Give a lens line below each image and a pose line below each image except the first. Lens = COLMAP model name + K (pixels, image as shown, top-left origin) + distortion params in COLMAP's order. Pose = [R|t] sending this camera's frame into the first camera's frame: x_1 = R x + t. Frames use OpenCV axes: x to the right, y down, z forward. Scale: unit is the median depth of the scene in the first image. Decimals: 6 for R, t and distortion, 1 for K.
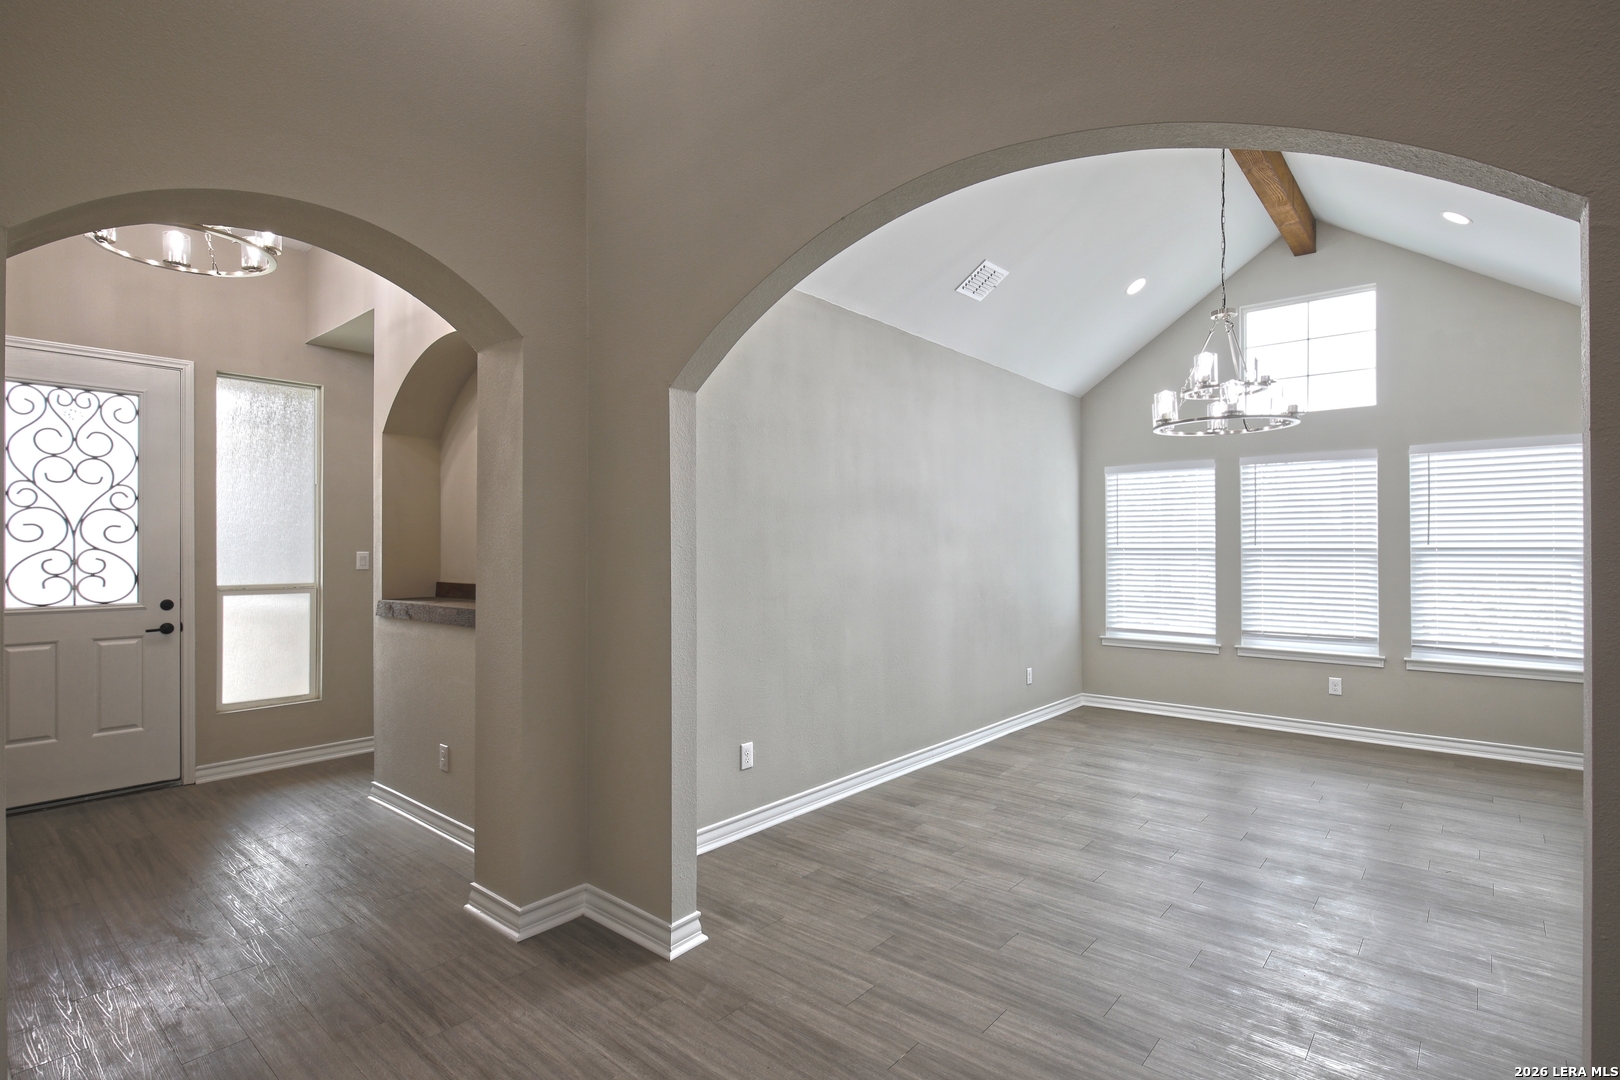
lens RADIAL K [[782.7, 0, 807.7], [0, 782.7, 553.5], [0, 0, 1]] dist [0.001879, -0.000095]
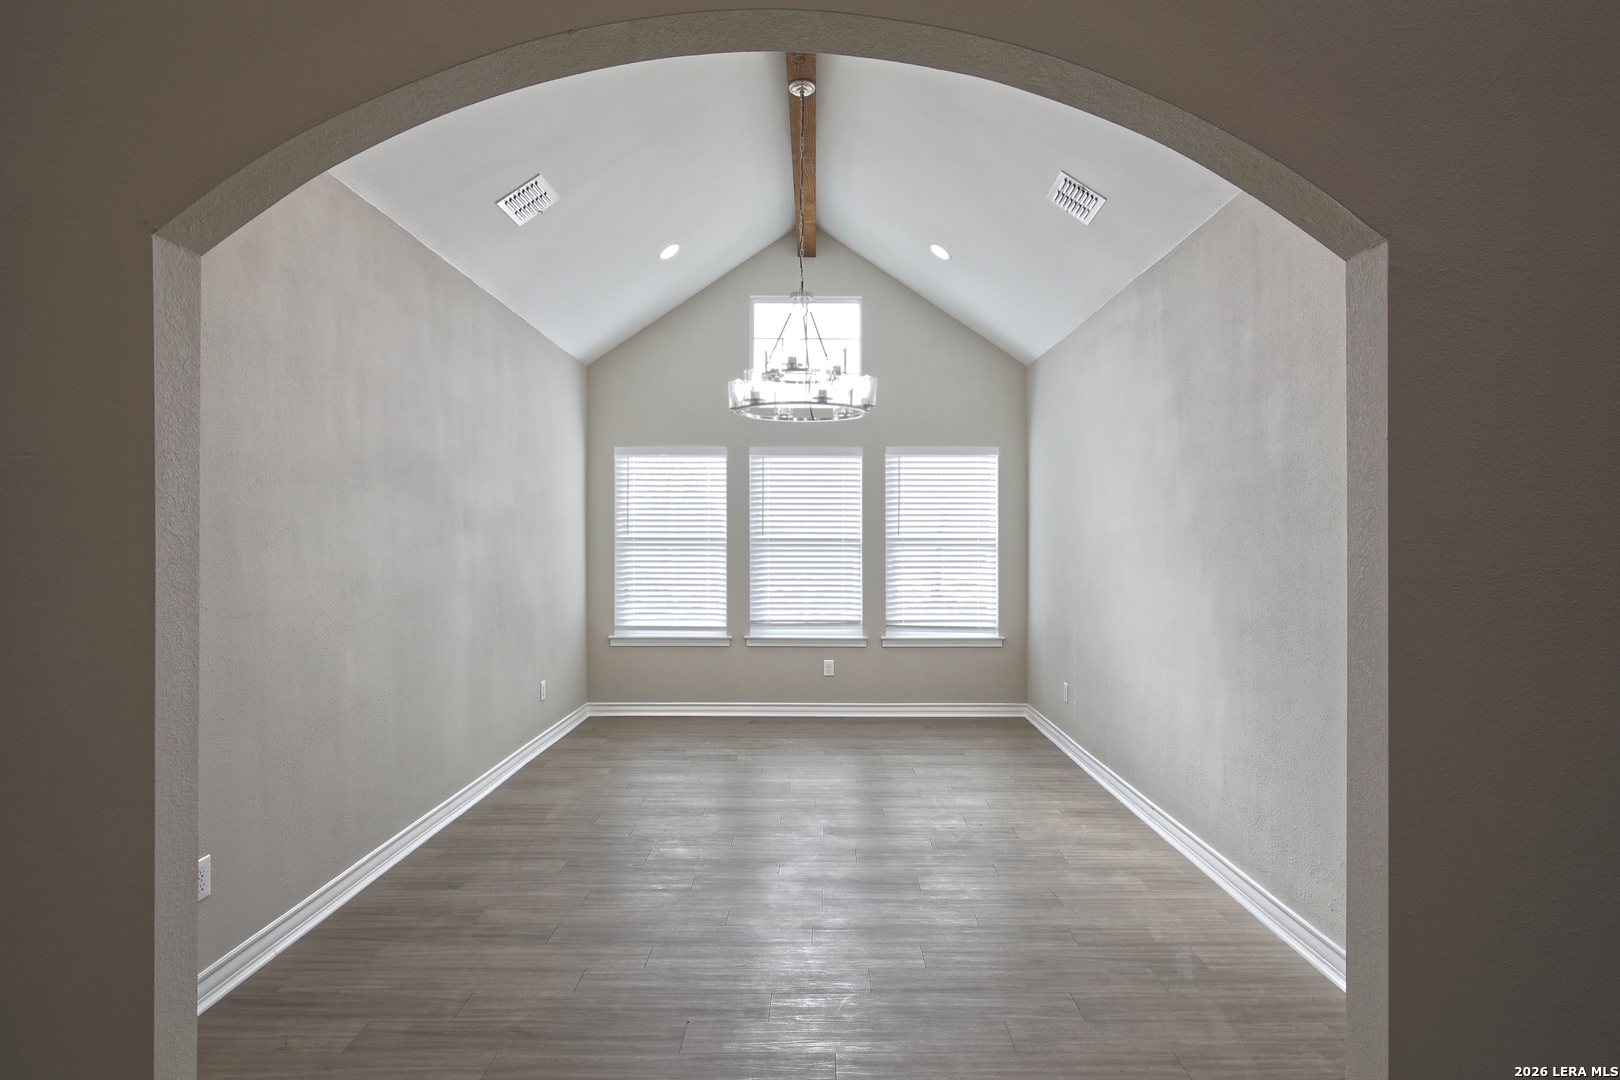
lens RADIAL K [[858.0, 0, 810.0], [0, 858.0, 540.0], [0, 0, 1]] dist [0.002771, 0.000103]
pose [[0.757995, 0.001093, 0.652260, -0.116204], [0.001286, 0.999994, -0.003171, -0.001077], [-0.652259, 0.003242, 0.757989, 0.142160]]
